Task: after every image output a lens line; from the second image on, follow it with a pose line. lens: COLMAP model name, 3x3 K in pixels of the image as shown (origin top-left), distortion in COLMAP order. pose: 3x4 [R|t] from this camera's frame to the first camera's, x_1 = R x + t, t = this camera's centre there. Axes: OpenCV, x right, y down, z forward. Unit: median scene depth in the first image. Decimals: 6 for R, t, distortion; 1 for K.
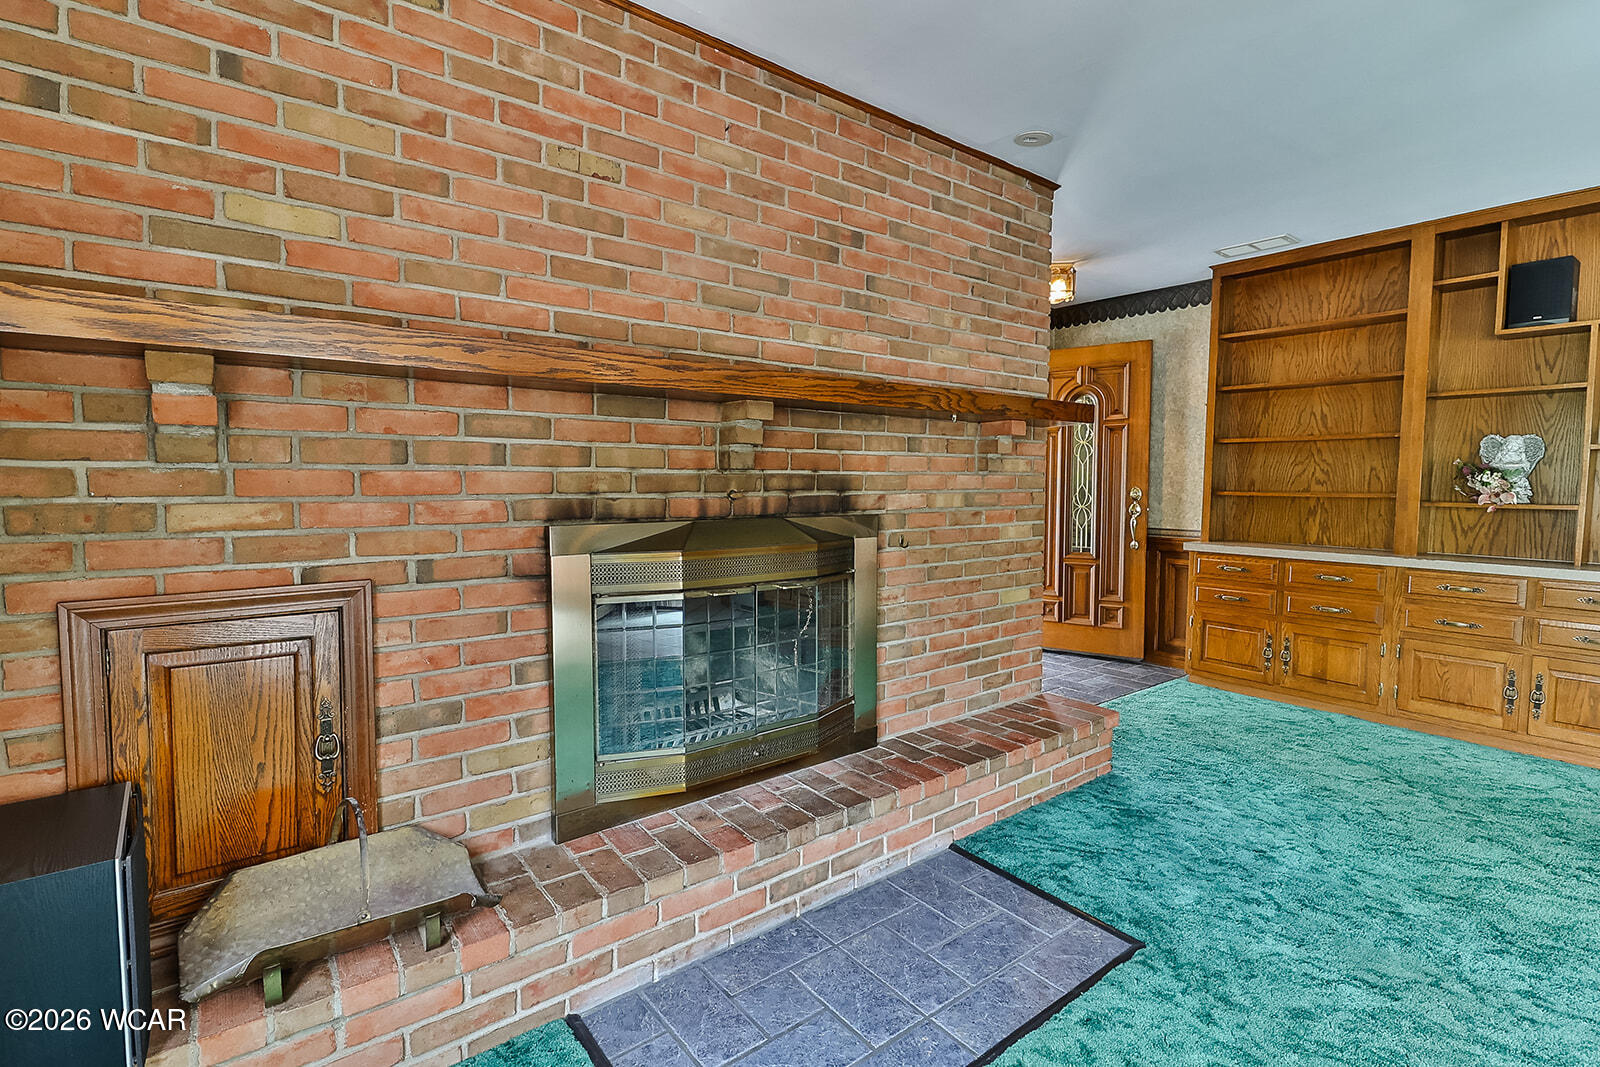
lens RADIAL K [[765.1, 0, 772.6], [0, 765.1, 523.5], [0, 0, 1]] dist [0.012493, -0.002933]
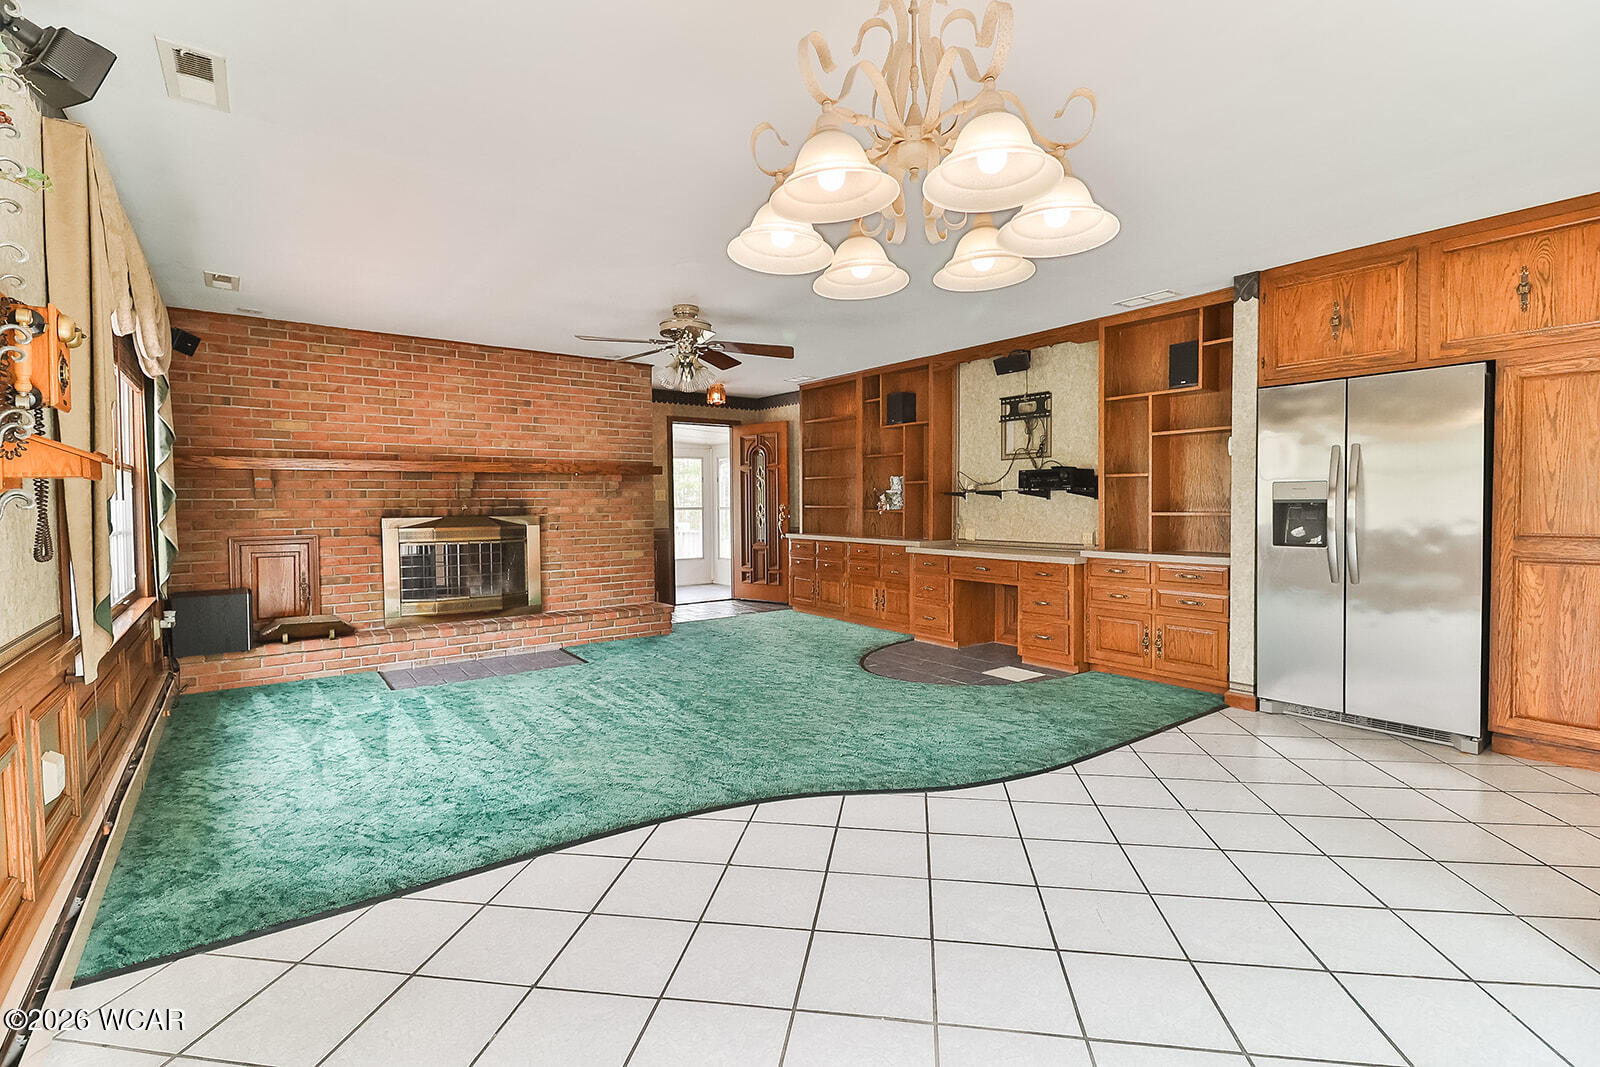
lens RADIAL K [[765.1, 0, 783.6], [0, 765.1, 526.1], [0, 0, 1]] dist [0.012493, -0.002933]
pose [[0.999041, -0.010300, -0.042553, 1.113539], [0.009157, 0.999594, -0.026969, 0.103143], [0.042814, 0.026554, 0.998730, -1.517974]]
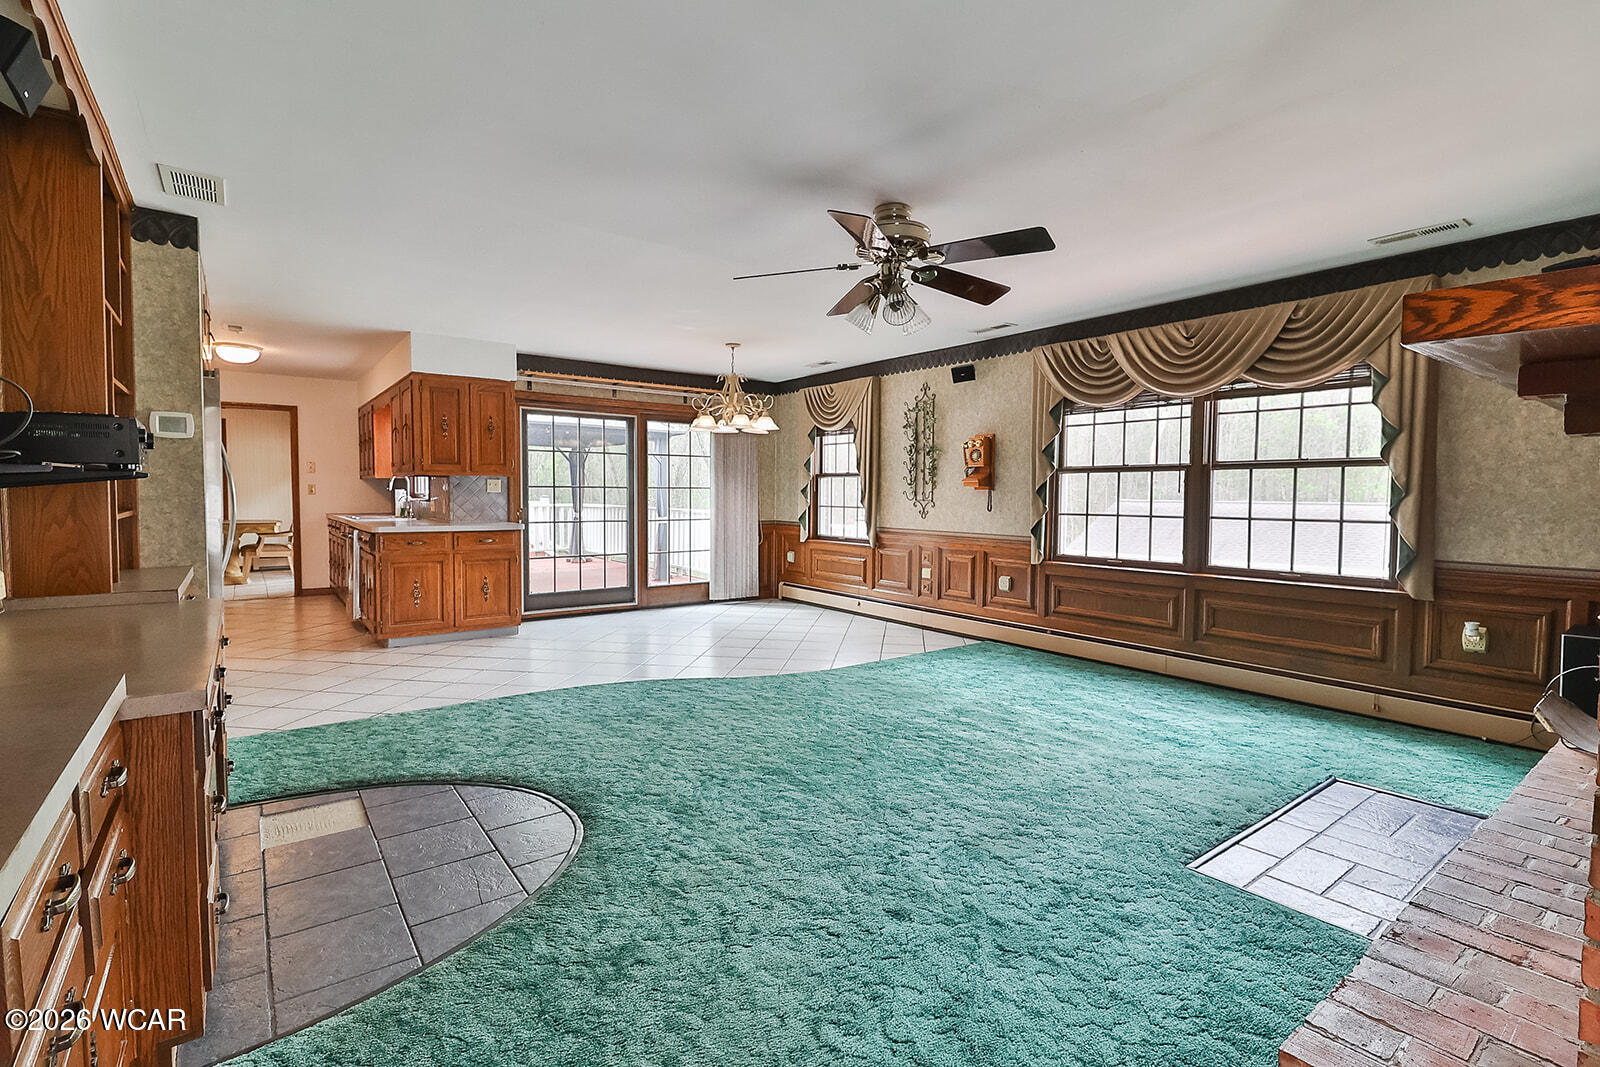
lens RADIAL K [[727.7, 0, 801.7], [0, 727.7, 526.4], [0, 0, 1]] dist [0.006895, -0.000974]
pose [[-0.999039, -0.010530, 0.042555, 0.852655], [-0.005893, 0.994171, 0.107655, -0.112469], [-0.043440, 0.107301, -0.993277, 1.867707]]
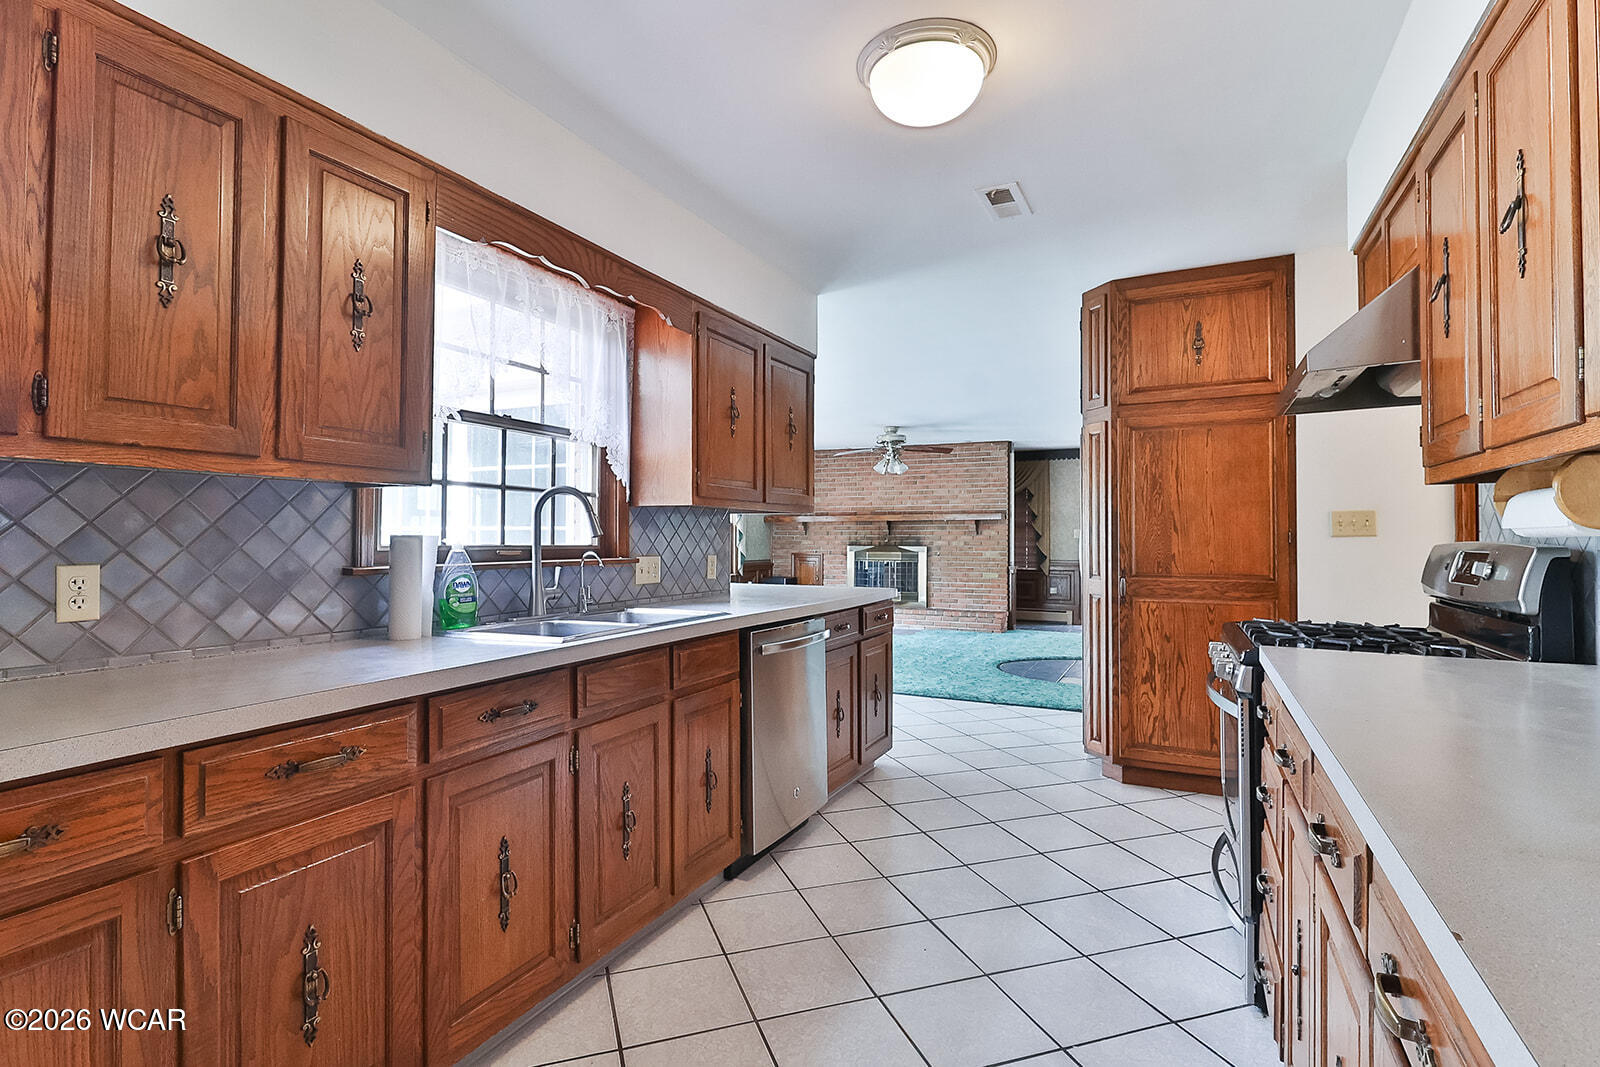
lens RADIAL K [[765.1, 0, 795.1], [0, 765.1, 528.8], [0, 0, 1]] dist [0.012493, -0.002933]
pose [[0.402123, -0.012274, -0.915503, 3.769345], [-0.054328, 0.997828, -0.037241, 0.087249], [0.913972, 0.064713, 0.400583, -1.279308]]
